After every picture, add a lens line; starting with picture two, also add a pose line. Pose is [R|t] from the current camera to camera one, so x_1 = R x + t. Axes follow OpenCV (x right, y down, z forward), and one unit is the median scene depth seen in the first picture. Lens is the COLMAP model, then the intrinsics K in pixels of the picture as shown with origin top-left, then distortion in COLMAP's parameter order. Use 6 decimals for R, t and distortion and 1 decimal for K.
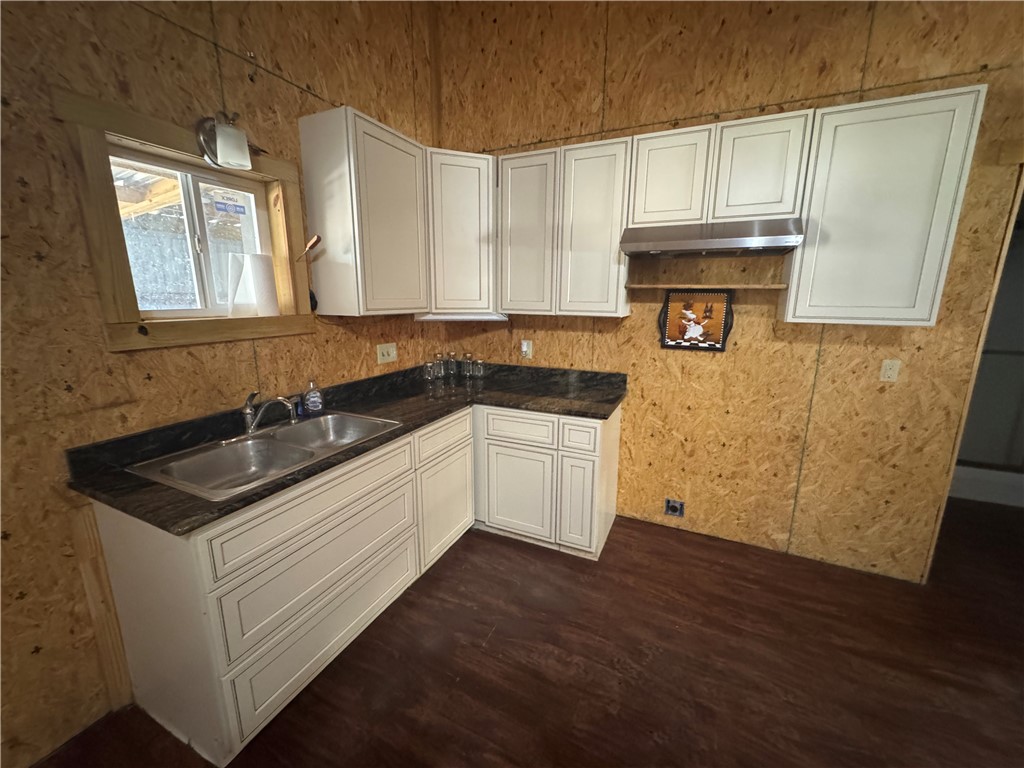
lens RADIAL K [[406.0, 0, 514.7], [0, 406.0, 381.1], [0, 0, 1]] dist [-0.002560, -0.000267]
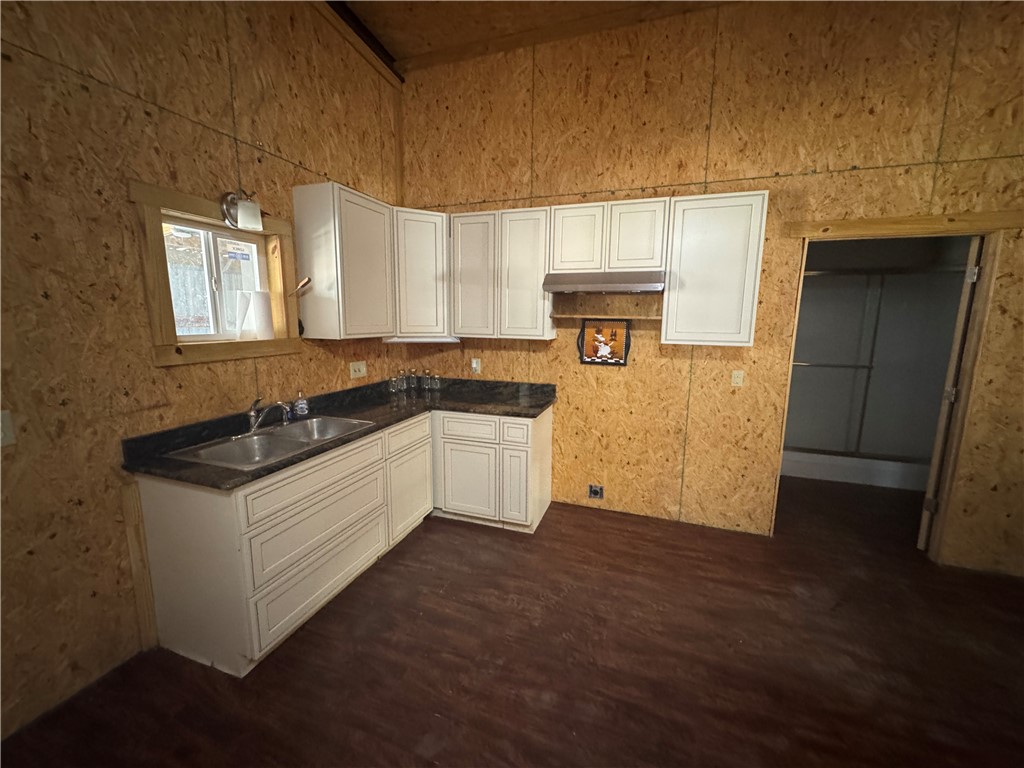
lens RADIAL K [[406.0, 0, 514.7], [0, 406.0, 381.1], [0, 0, 1]] dist [-0.002560, -0.000267]
pose [[0.994800, -0.010618, 0.101292, 0.030579], [0.015684, 0.998659, -0.049345, 0.041477], [-0.100632, 0.050677, 0.993632, -0.310938]]
